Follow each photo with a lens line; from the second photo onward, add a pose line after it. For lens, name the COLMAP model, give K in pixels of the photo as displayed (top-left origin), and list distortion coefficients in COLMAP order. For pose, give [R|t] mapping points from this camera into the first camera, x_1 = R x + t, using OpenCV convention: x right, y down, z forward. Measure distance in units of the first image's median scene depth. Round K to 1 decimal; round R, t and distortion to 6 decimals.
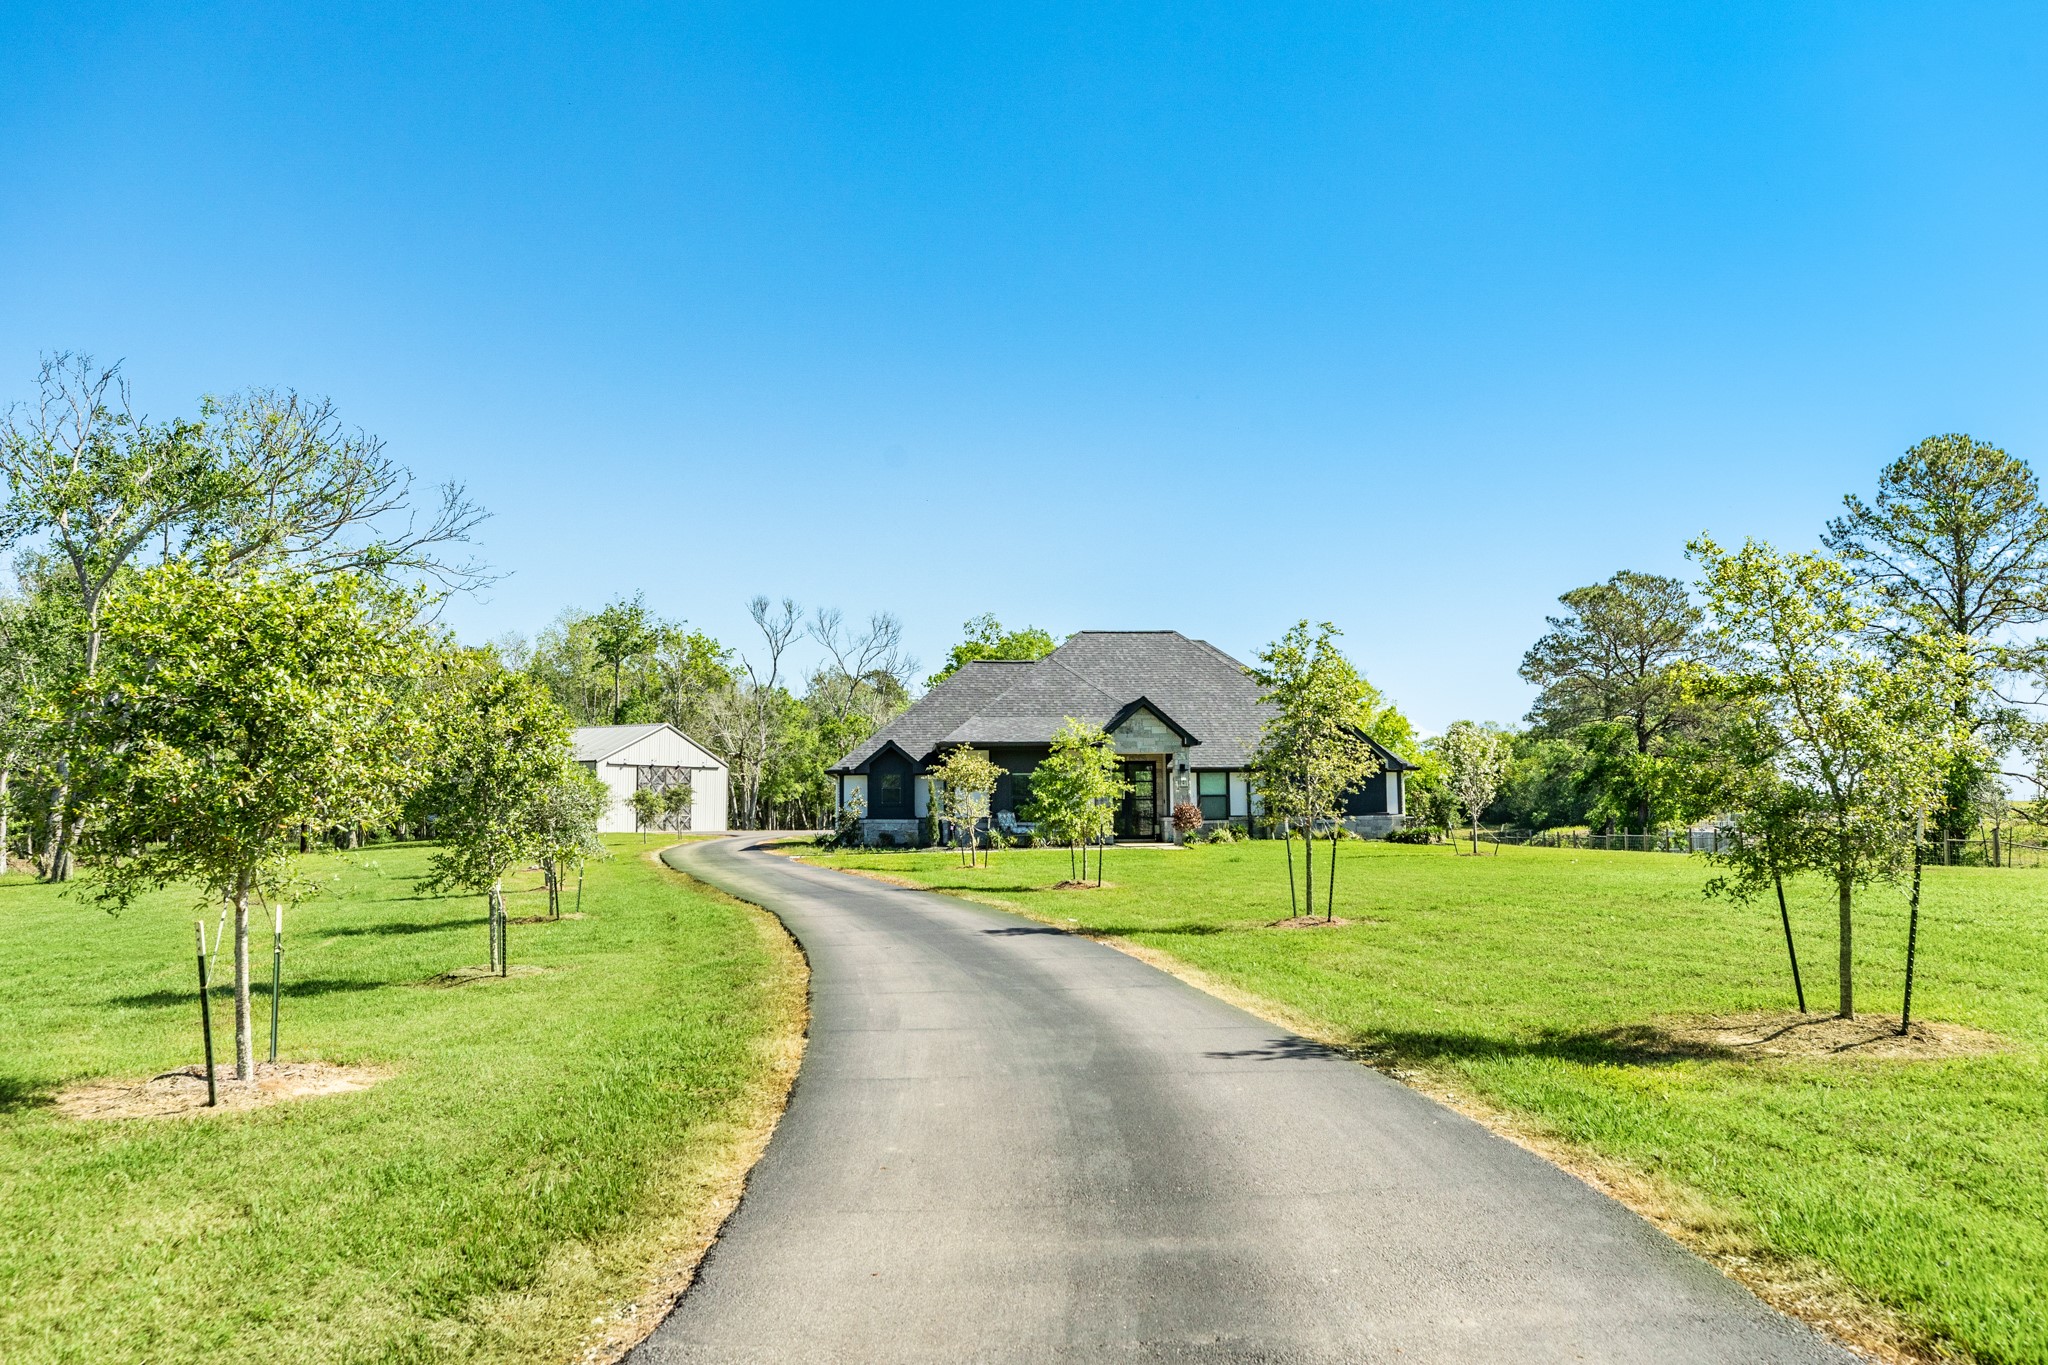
lens RADIAL K [[1615.9, 0, 1026.7], [0, 1615.9, 686.9], [0, 0, 1]] dist [-0.052319, -0.004976]
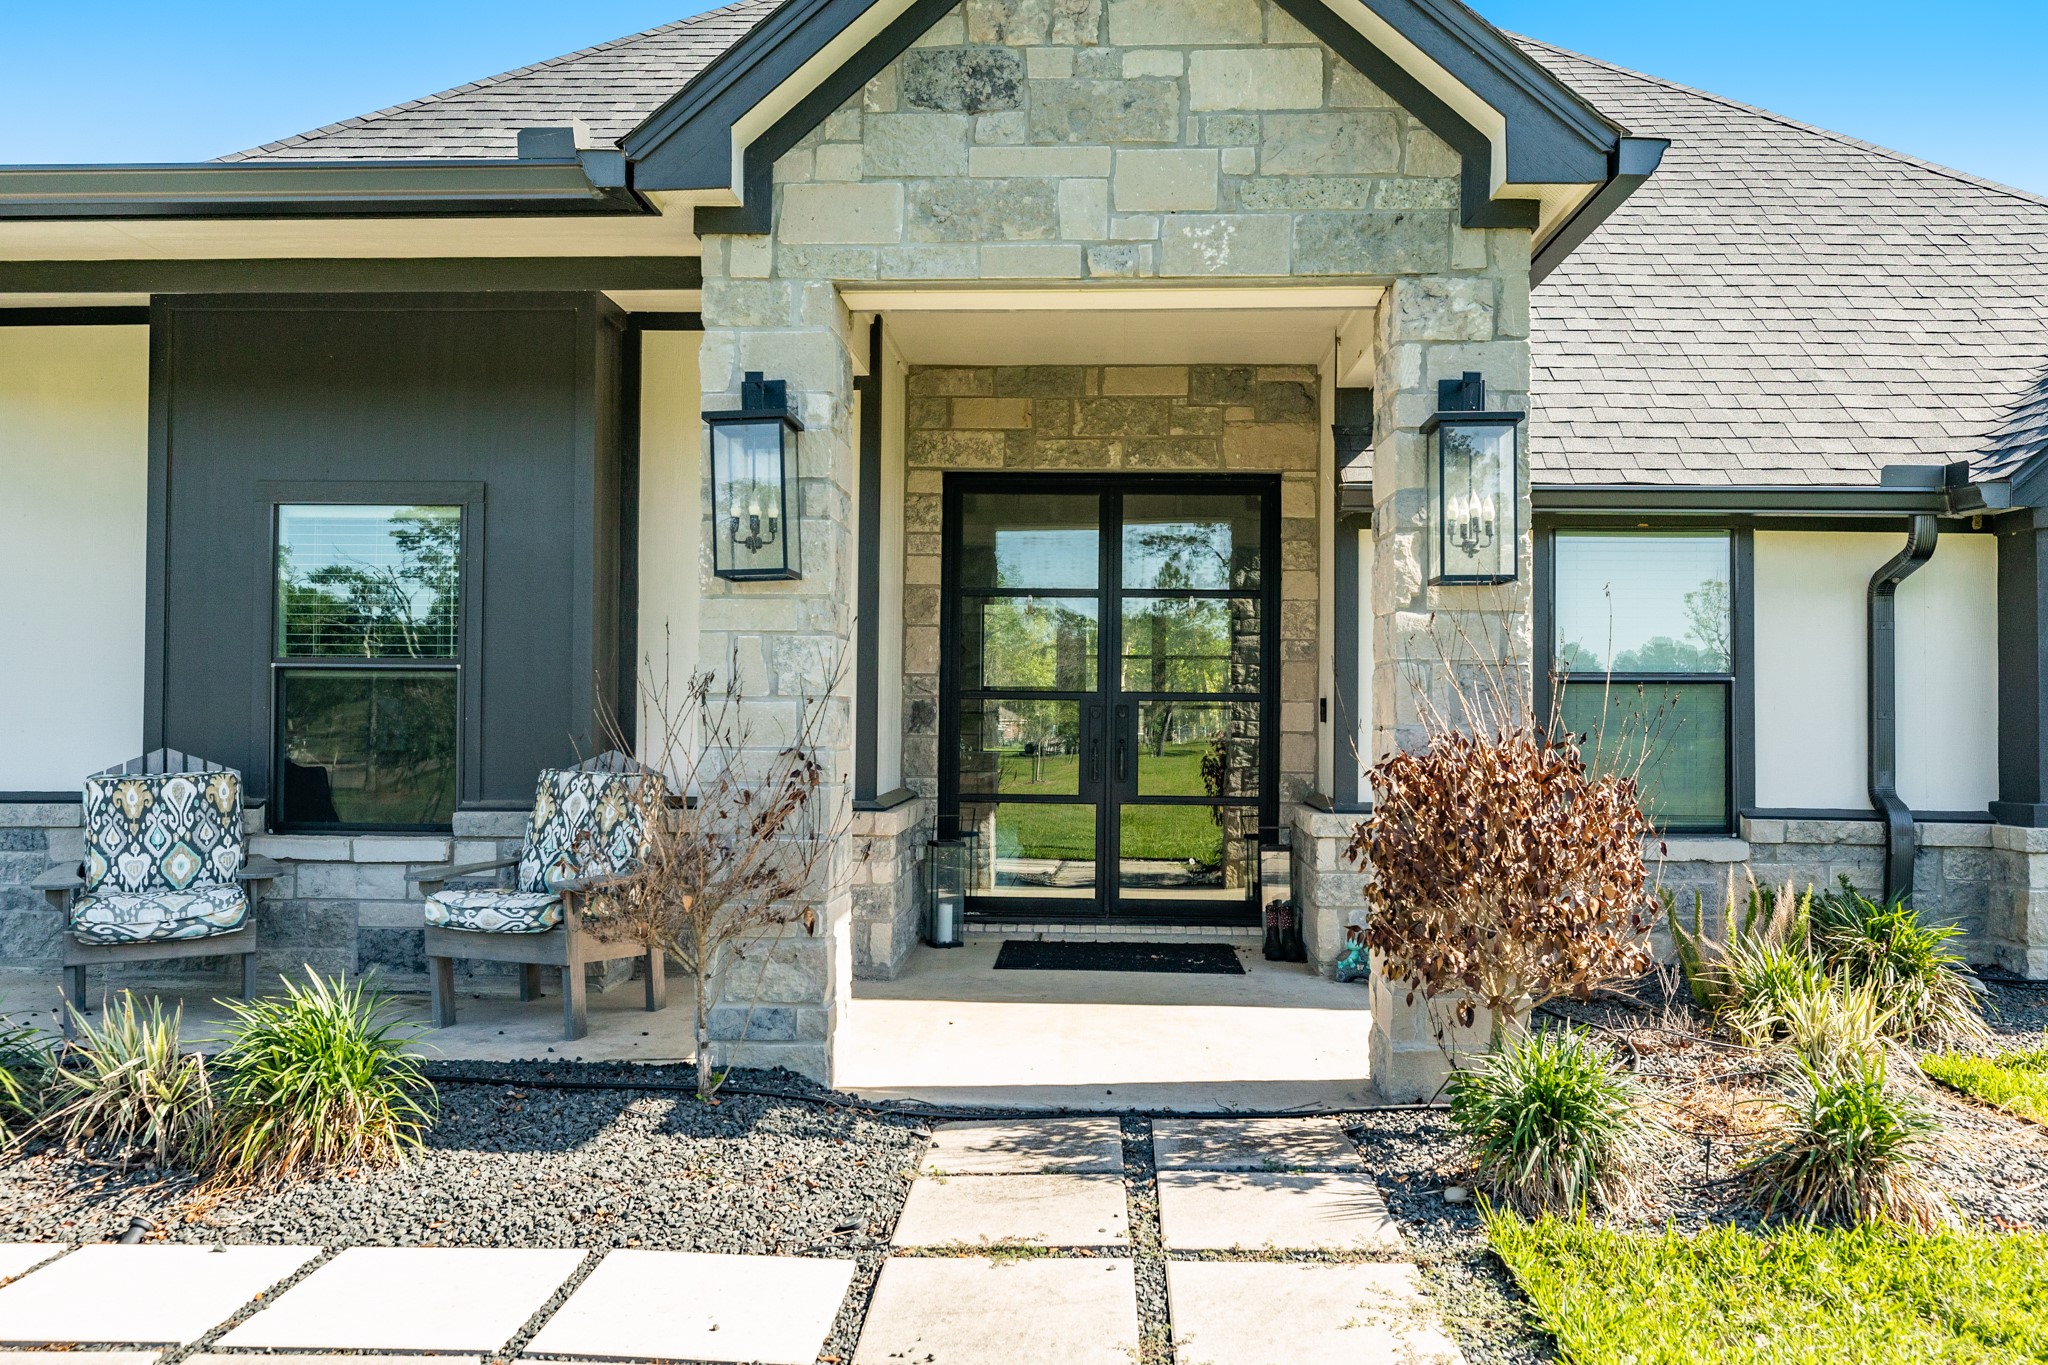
lens RADIAL K [[1649.1, 0, 1022.7], [0, 1649.1, 680.2], [0, 0, 1]] dist [0.012911, 0.002168]
pose [[0.991831, 0.012239, -0.126970, 0.035416], [-0.005054, 0.998375, 0.056755, 0.027202], [0.127458, -0.055650, 0.990282, 0.385832]]
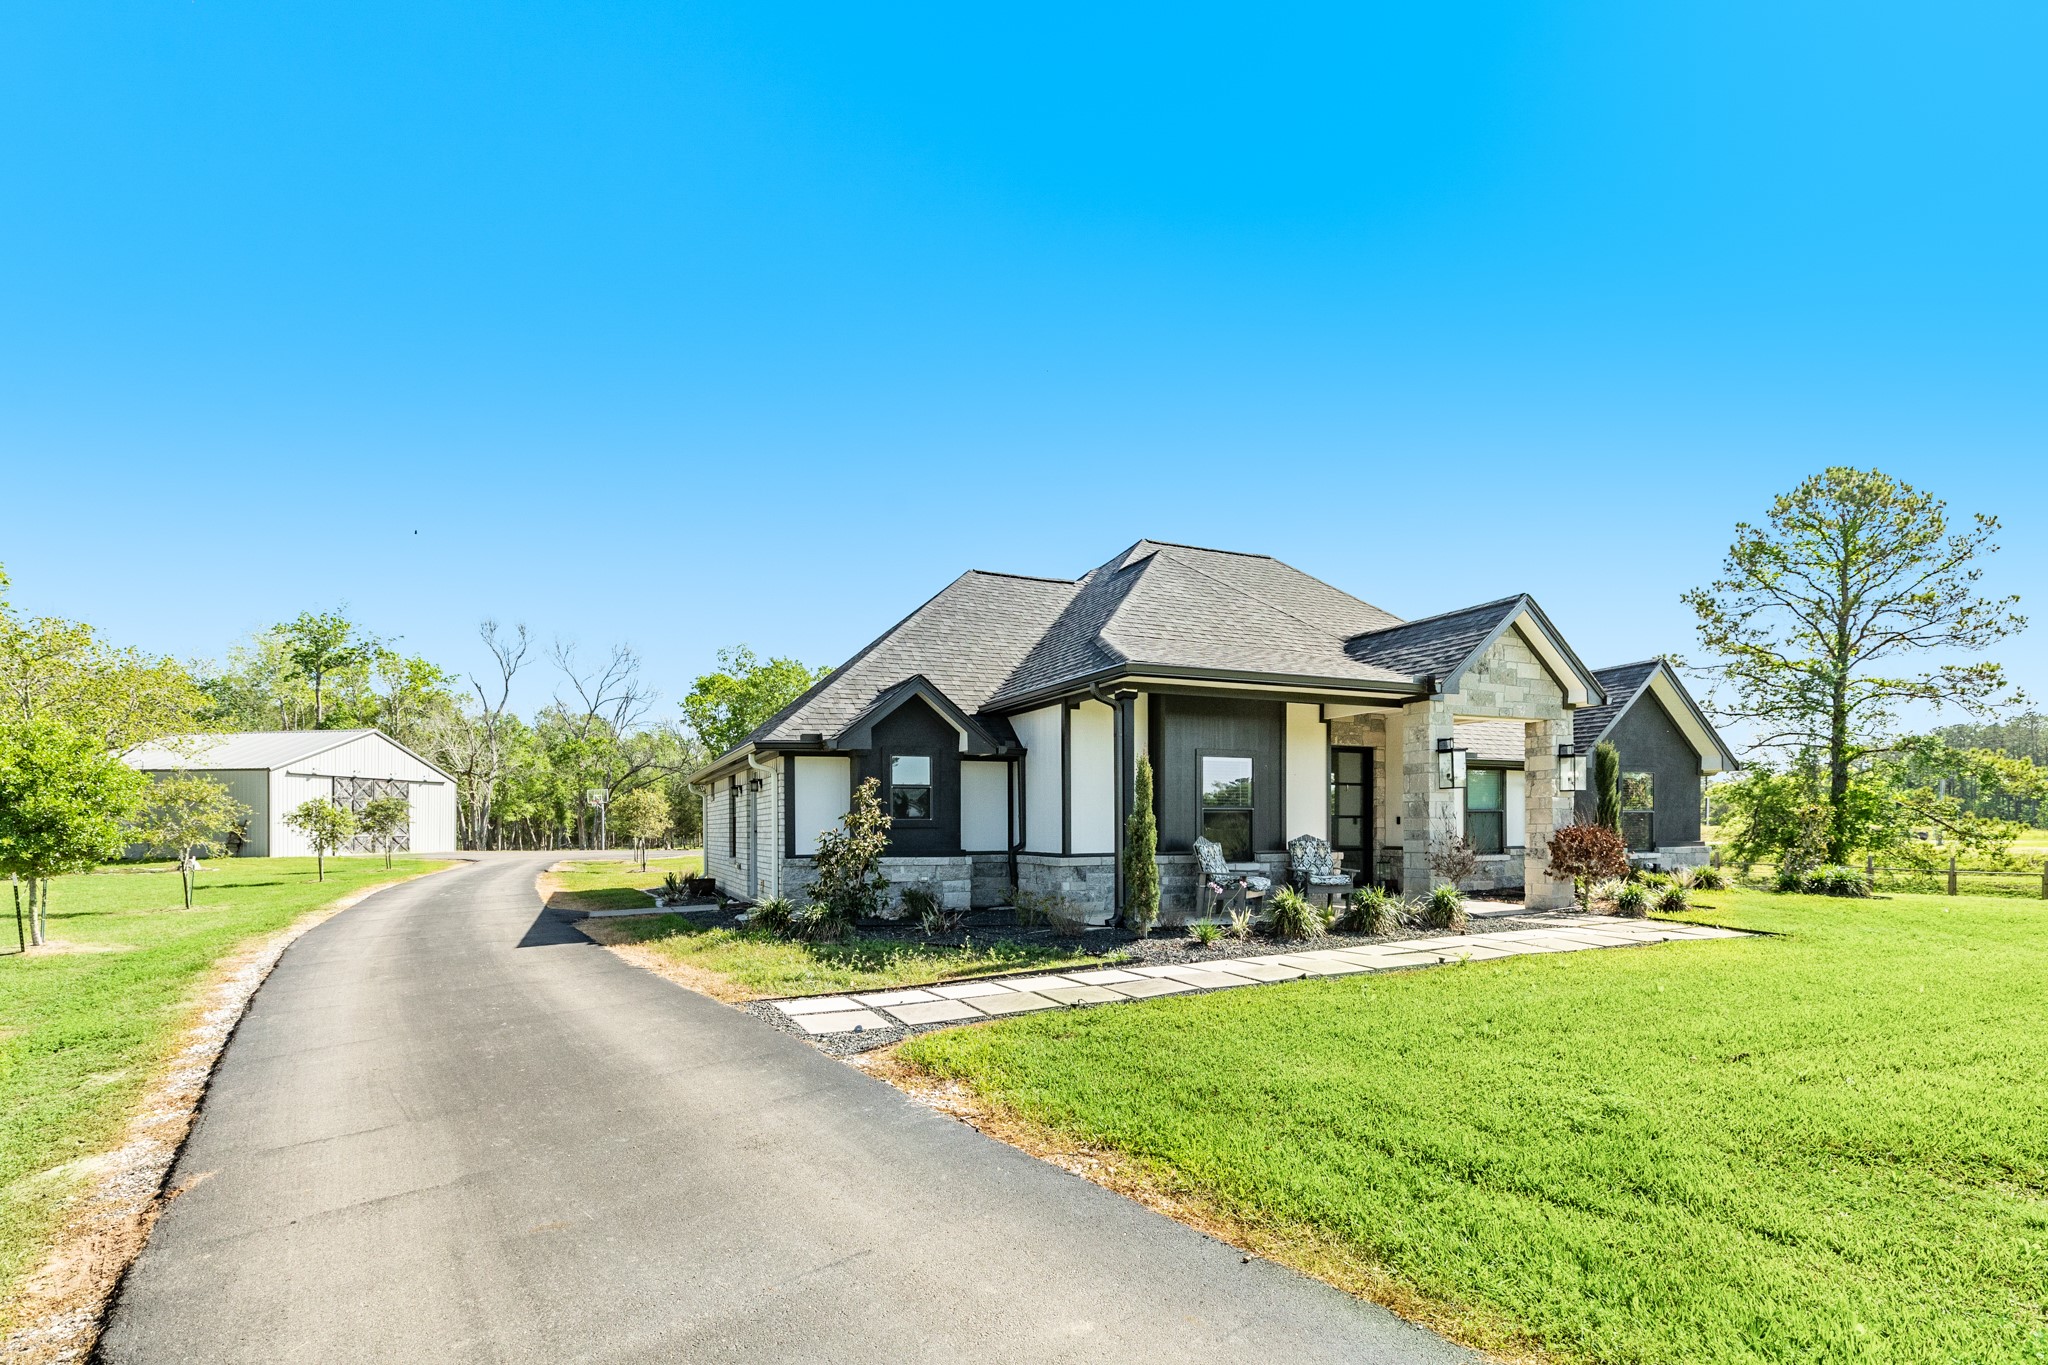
lens RADIAL K [[998.7, 0, 1060.6], [0, 998.7, 827.9], [0, 0, 1]] dist [0.018452, -0.000230]
pose [[0.934650, 0.004086, 0.355545, -0.065966], [-0.031029, 0.997057, 0.070111, 0.024679], [-0.354212, -0.076561, 0.932026, 0.337370]]
